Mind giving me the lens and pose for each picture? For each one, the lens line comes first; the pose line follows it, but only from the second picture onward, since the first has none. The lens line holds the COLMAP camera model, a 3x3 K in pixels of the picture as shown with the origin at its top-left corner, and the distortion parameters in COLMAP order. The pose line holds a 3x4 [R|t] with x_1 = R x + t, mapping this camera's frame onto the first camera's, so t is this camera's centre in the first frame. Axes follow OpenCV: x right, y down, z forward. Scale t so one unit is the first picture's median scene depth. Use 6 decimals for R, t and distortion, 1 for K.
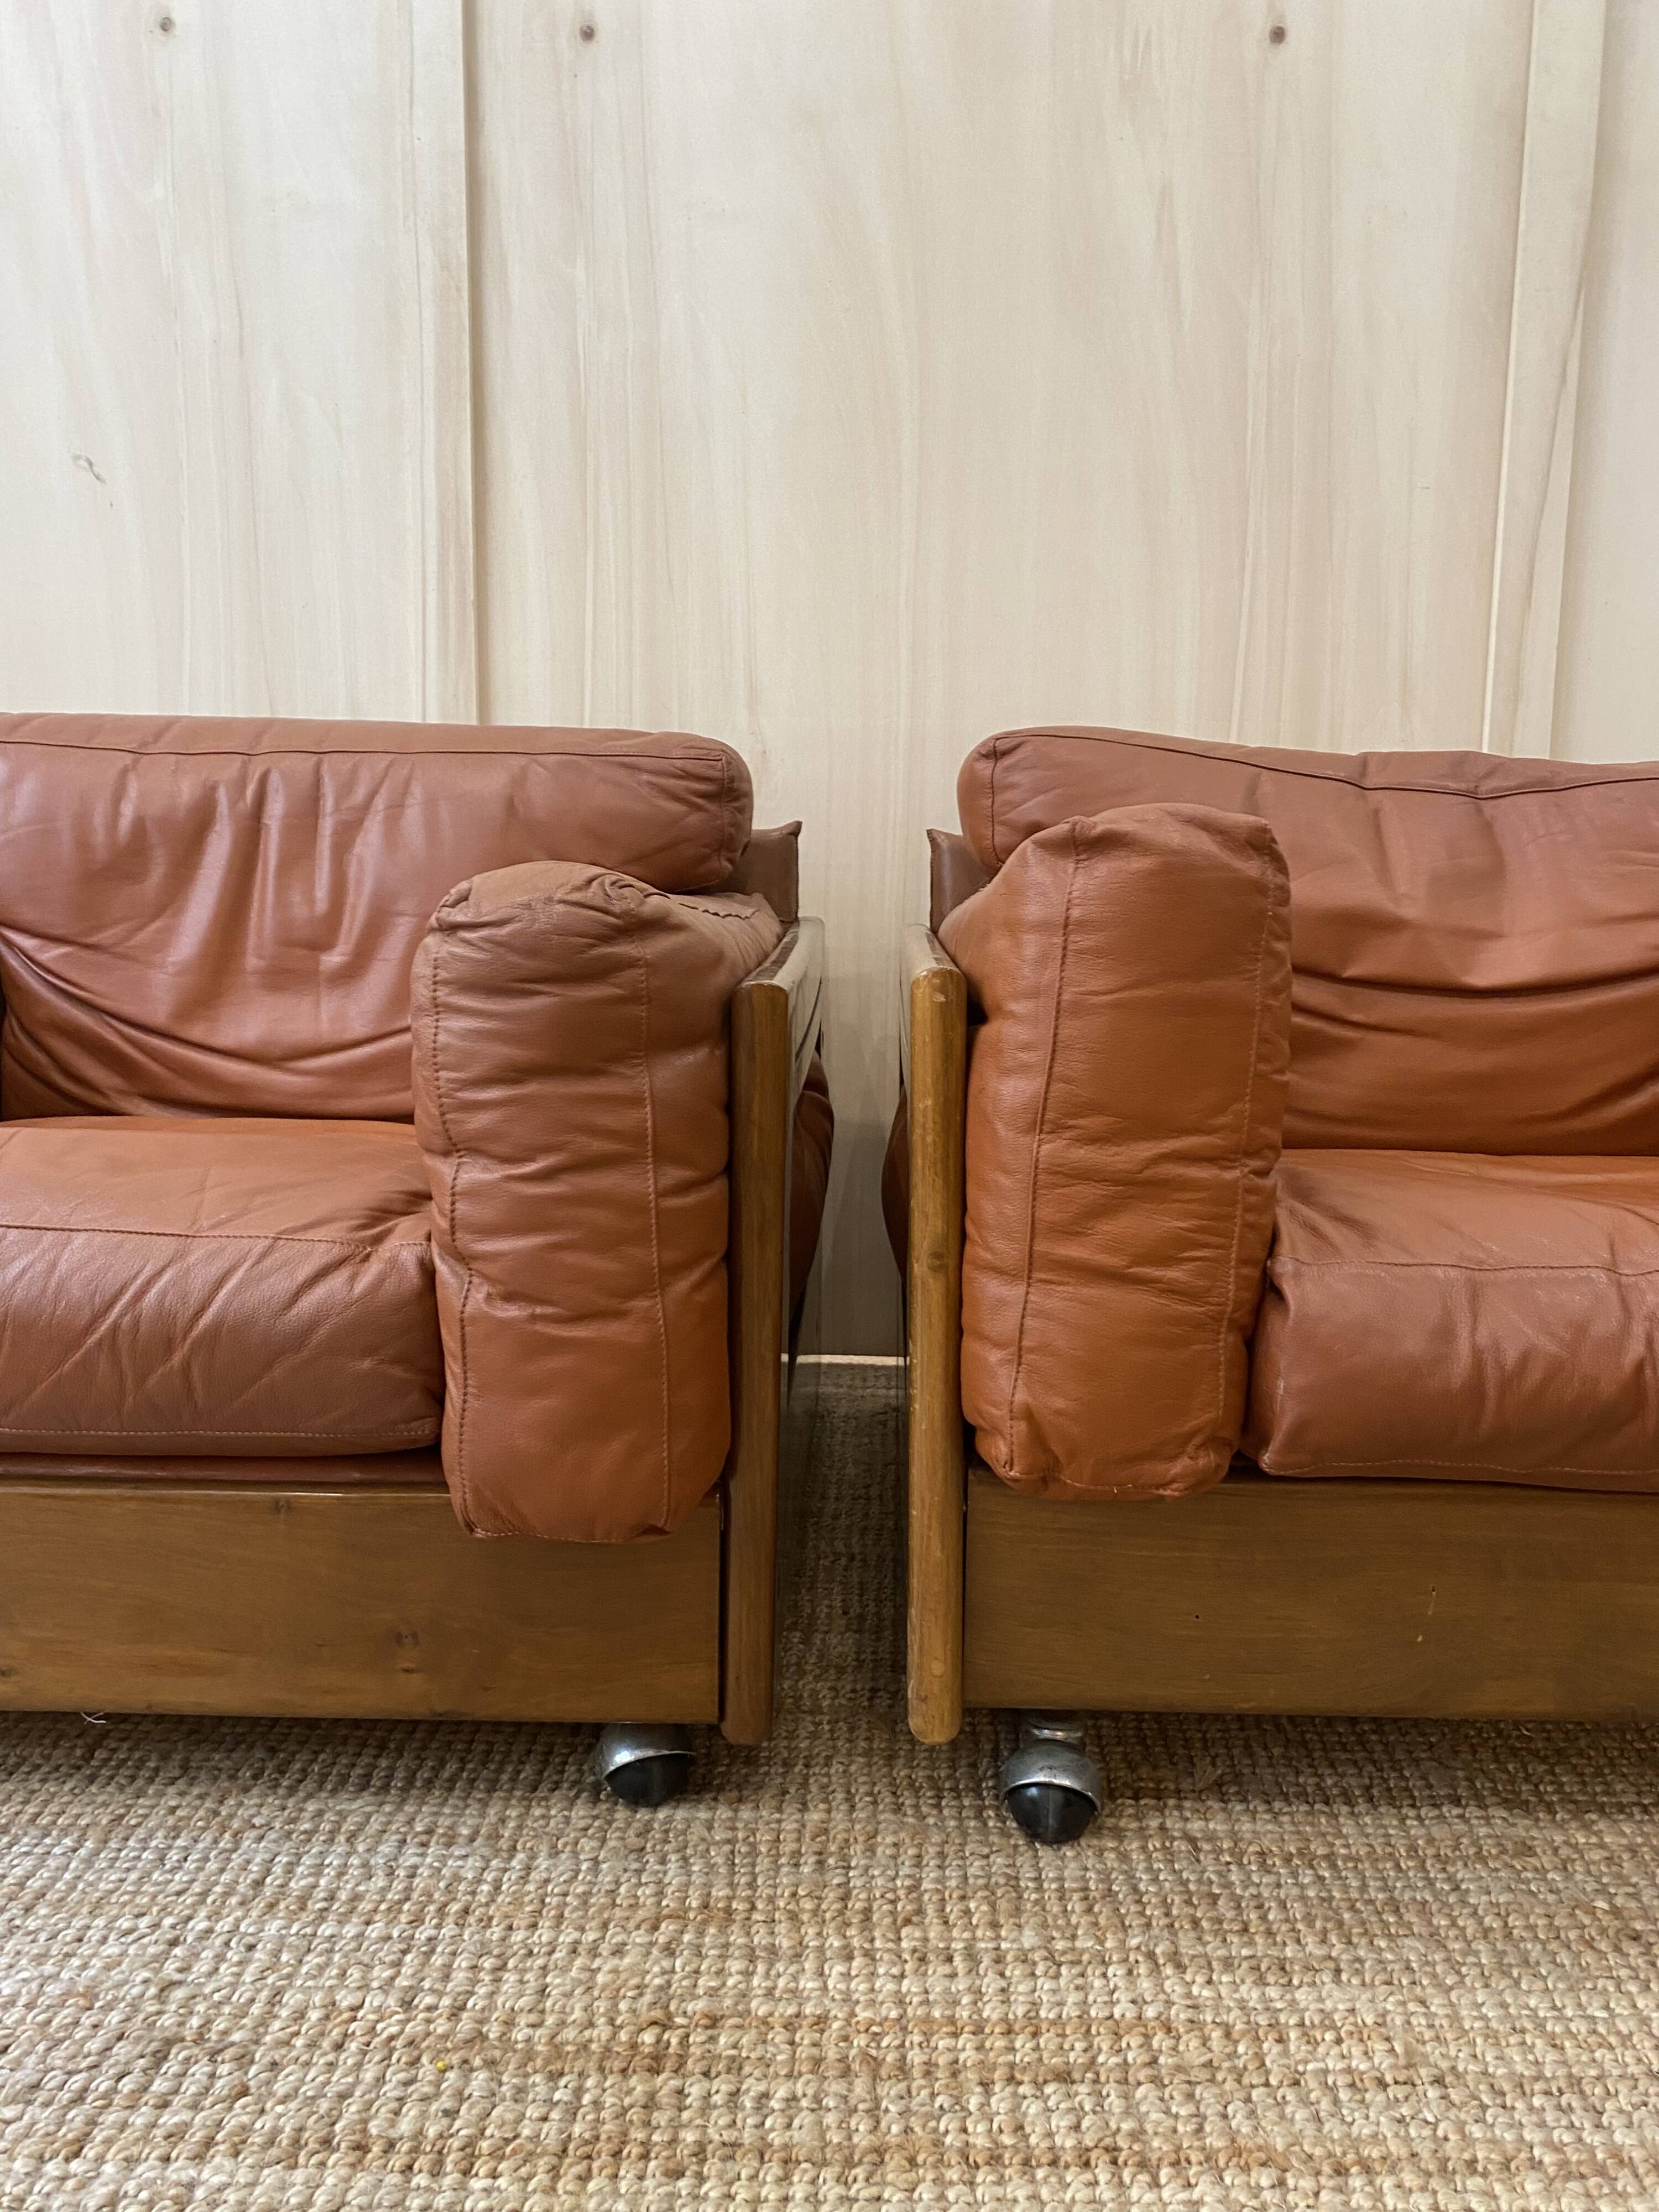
lens RADIAL K [[1689.4, 0, 856.4], [0, 1689.4, 1097.6], [0, 0, 1]] dist [0.014522, -0.016960]
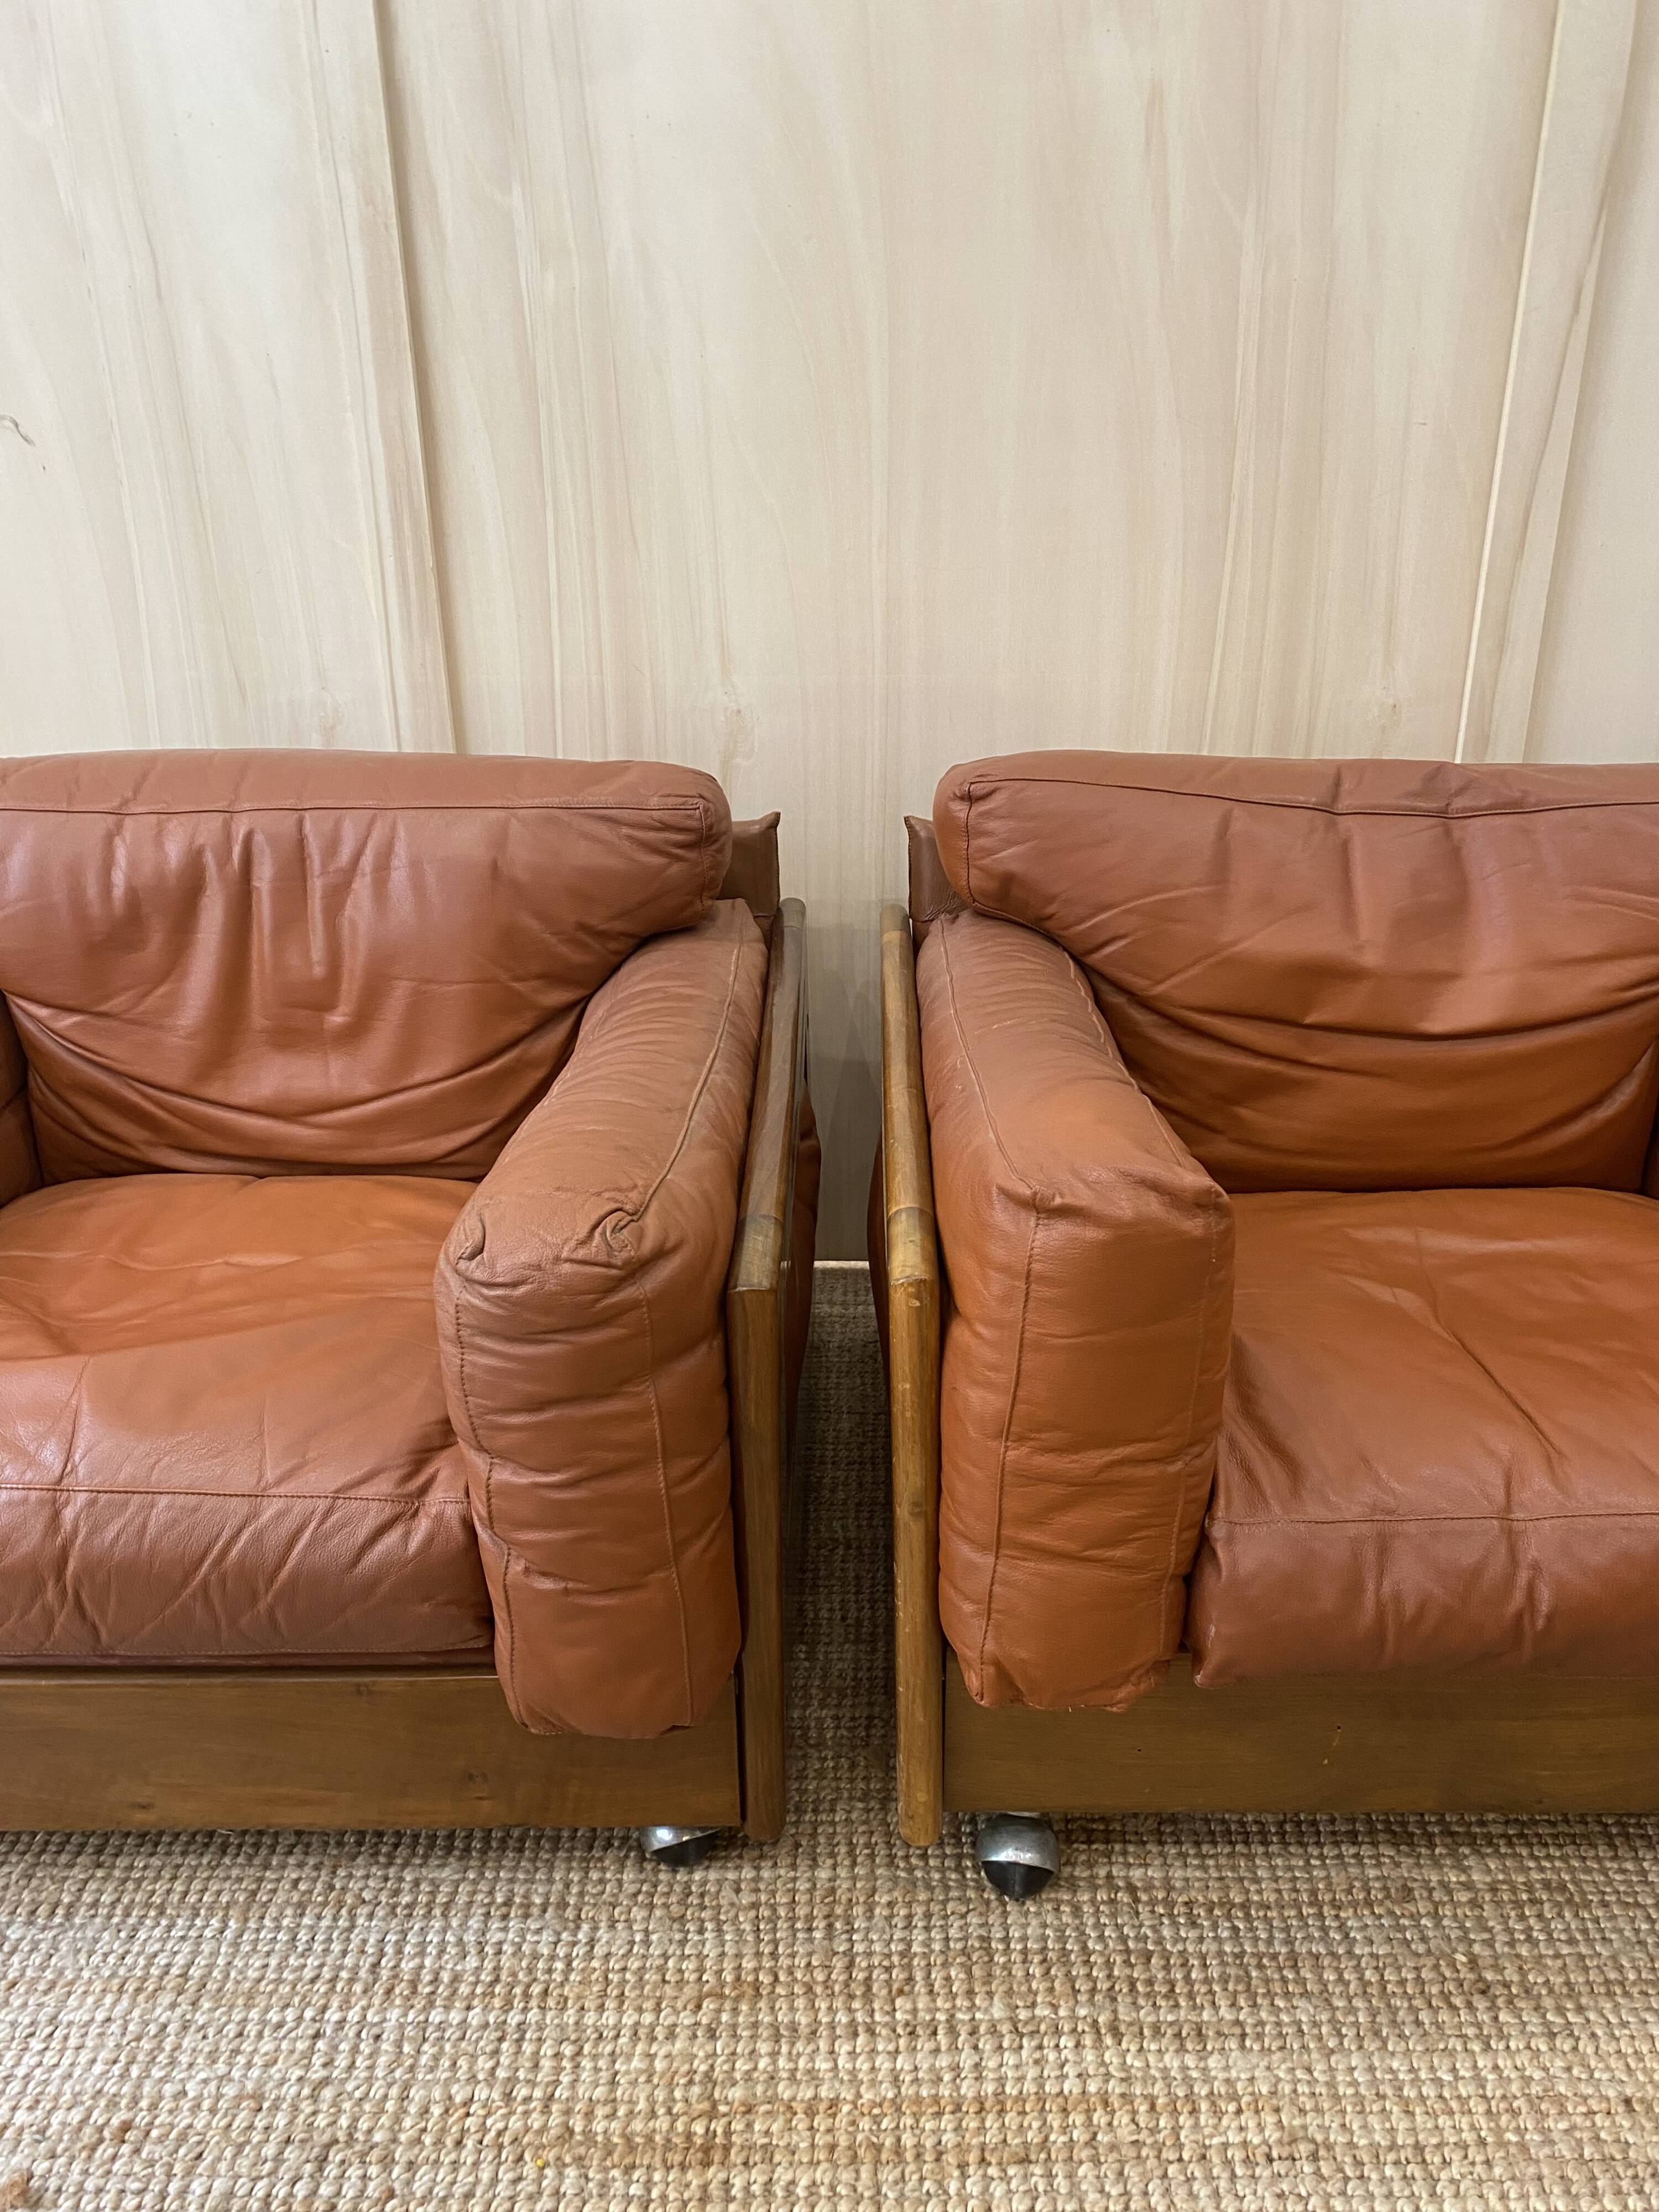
lens RADIAL K [[1689.4, 0, 844.2], [0, 1689.4, 1098.5], [0, 0, 1]] dist [0.014522, -0.016960]
pose [[0.999663, -0.025637, -0.004148, 0.010711], [0.025828, 0.964743, 0.261923, -0.471069], [-0.002713, -0.261942, 0.965080, -0.029373]]
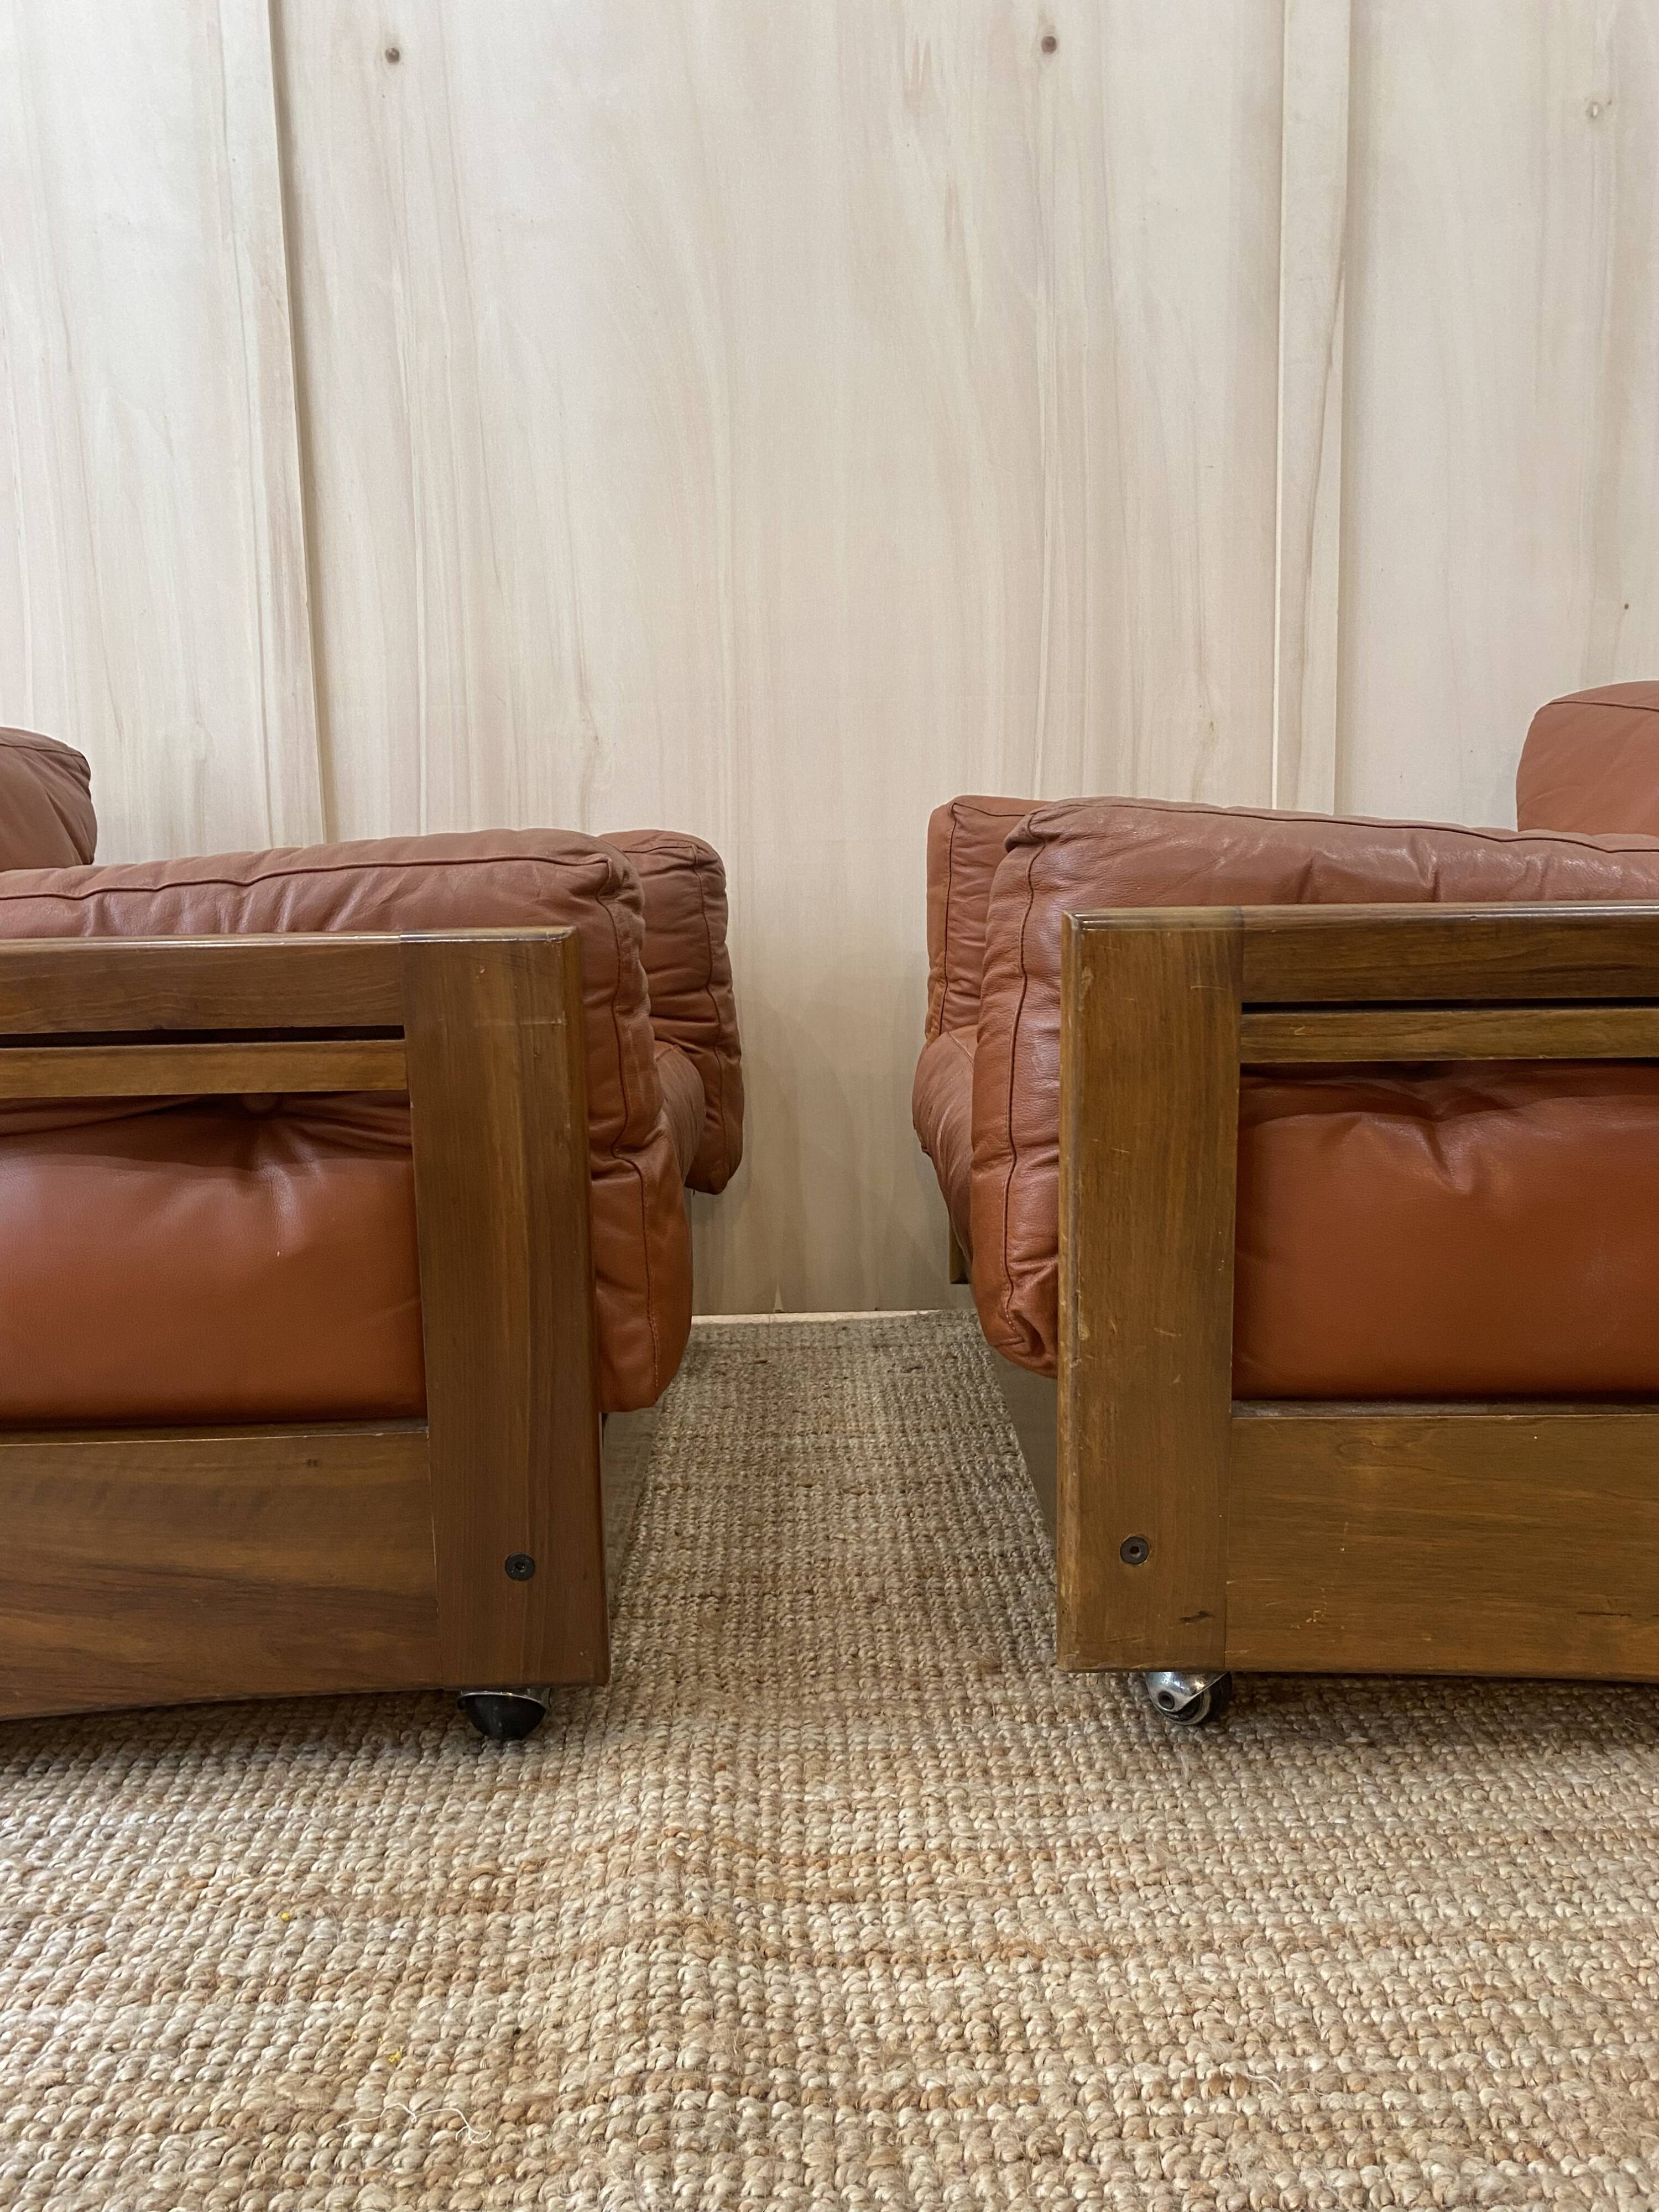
lens RADIAL K [[1689.4, 0, 817.1], [0, 1689.4, 1100.5], [0, 0, 1]] dist [0.014522, -0.016960]
pose [[0.998539, -0.041993, 0.034018, 0.071968], [0.042092, 0.999111, -0.002201, 0.053048], [-0.033895, 0.003630, 0.999419, -0.092603]]
